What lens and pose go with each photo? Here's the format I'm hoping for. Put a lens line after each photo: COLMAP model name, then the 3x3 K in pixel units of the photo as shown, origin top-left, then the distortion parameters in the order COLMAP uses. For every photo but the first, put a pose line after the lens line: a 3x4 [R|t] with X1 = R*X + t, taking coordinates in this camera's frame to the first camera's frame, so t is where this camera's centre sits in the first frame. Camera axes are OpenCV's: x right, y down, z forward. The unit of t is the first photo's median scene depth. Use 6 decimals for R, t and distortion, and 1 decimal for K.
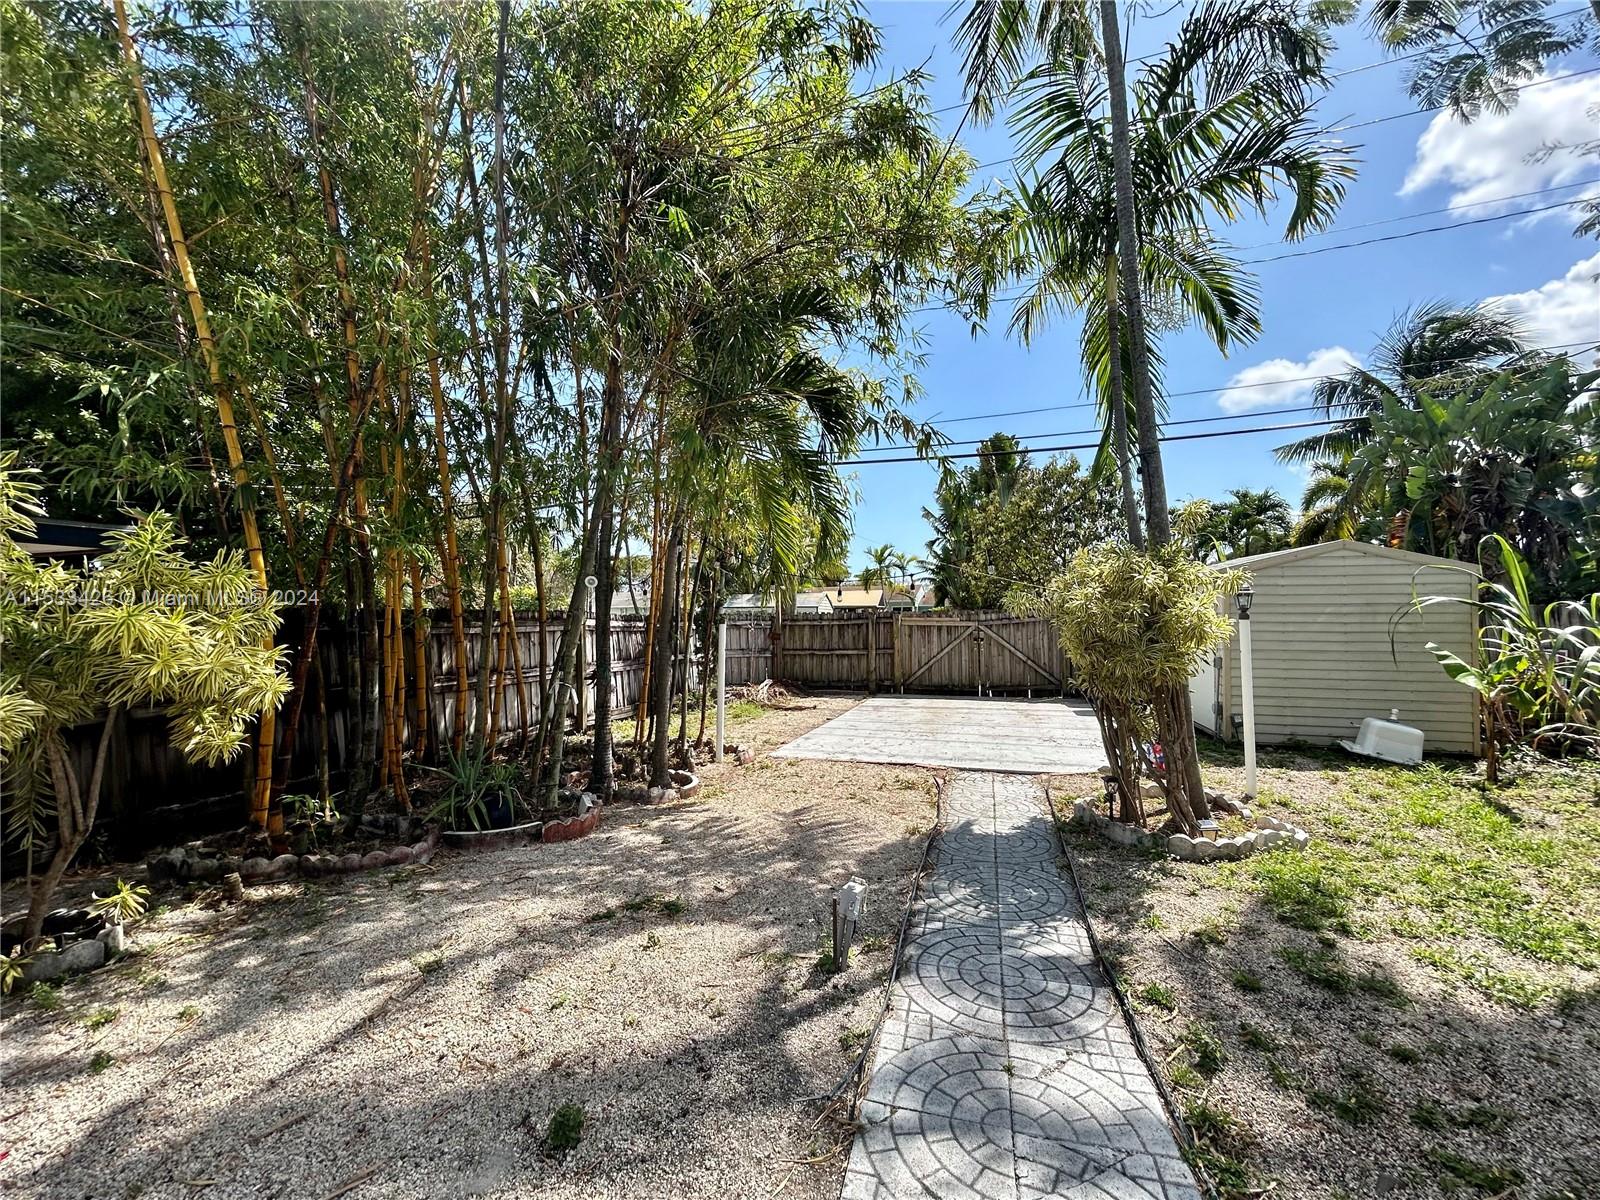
lens RADIAL K [[648.7, 0, 796.5], [0, 648.7, 599.7], [0, 0, 1]] dist [-0.000422, -0.000049]
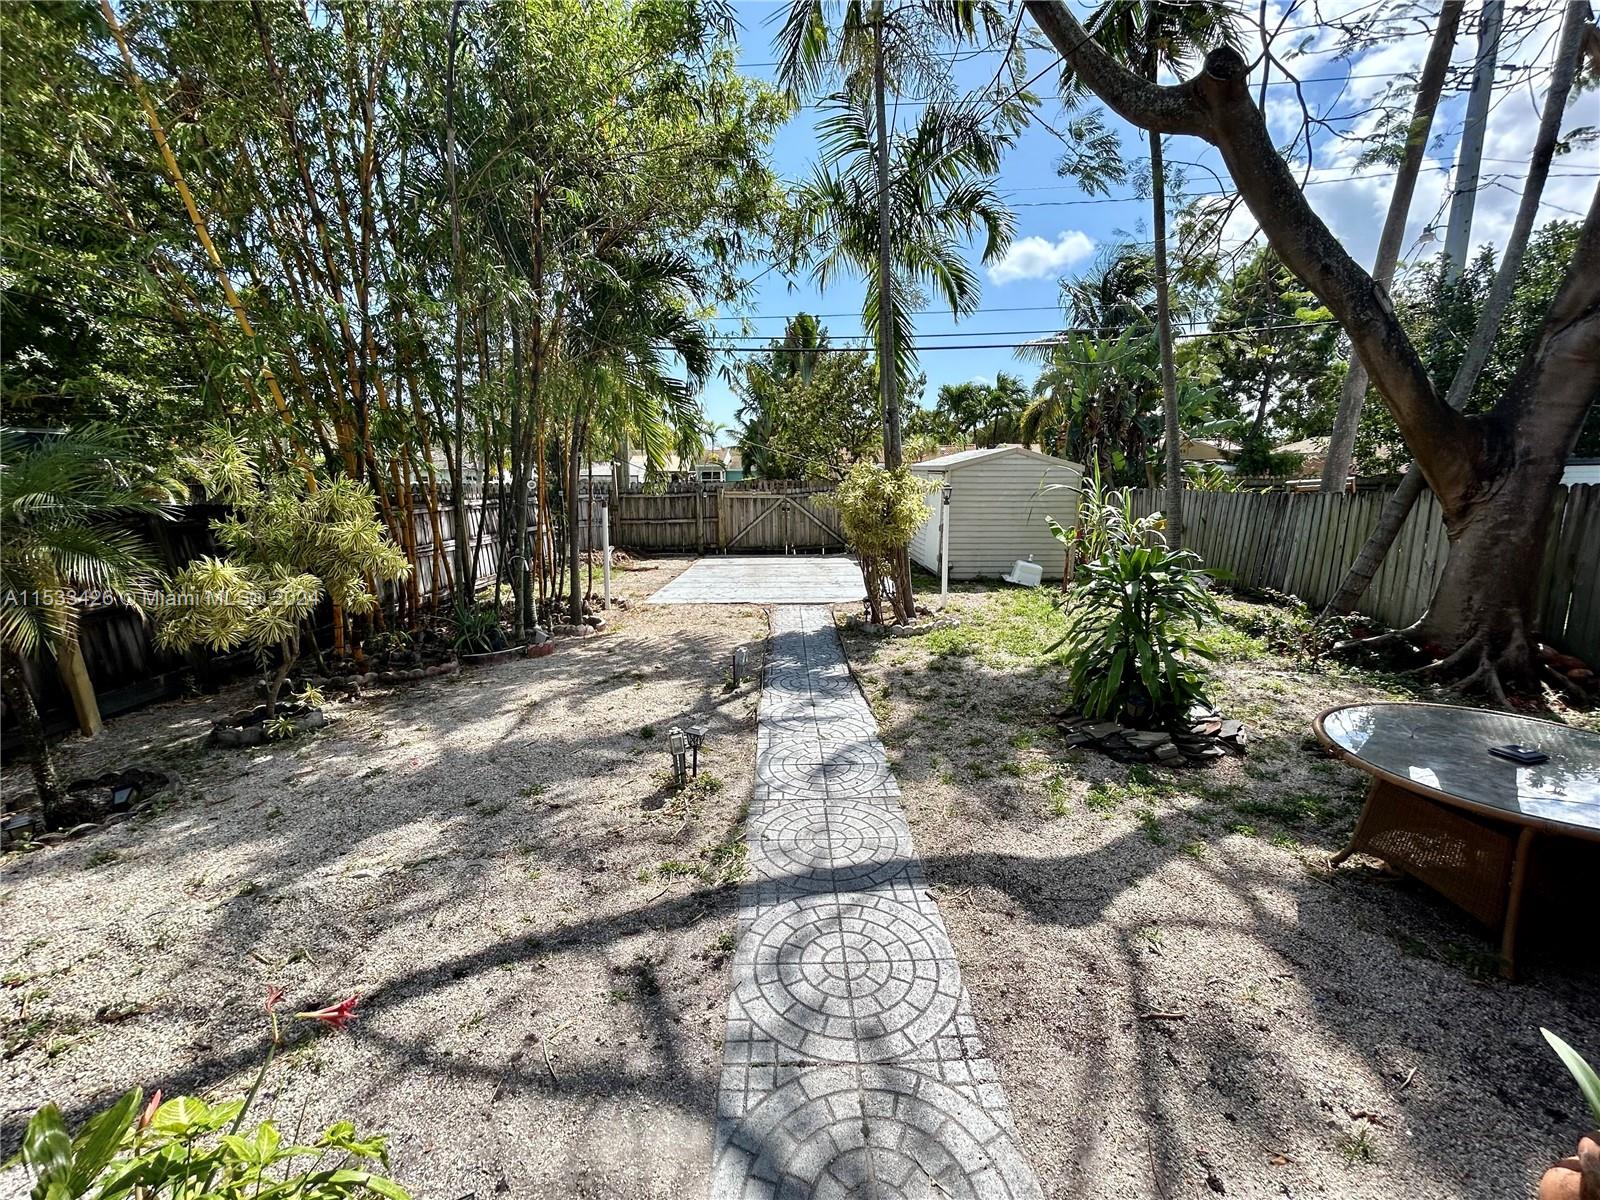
lens RADIAL K [[648.7, 0, 796.5], [0, 648.7, 599.7], [0, 0, 1]] dist [-0.000422, -0.000049]
pose [[0.954706, -0.053011, 0.292790, -0.164884], [-0.010756, 0.977210, 0.212002, -0.074437], [-0.297356, -0.205549, 0.932378, -0.455671]]
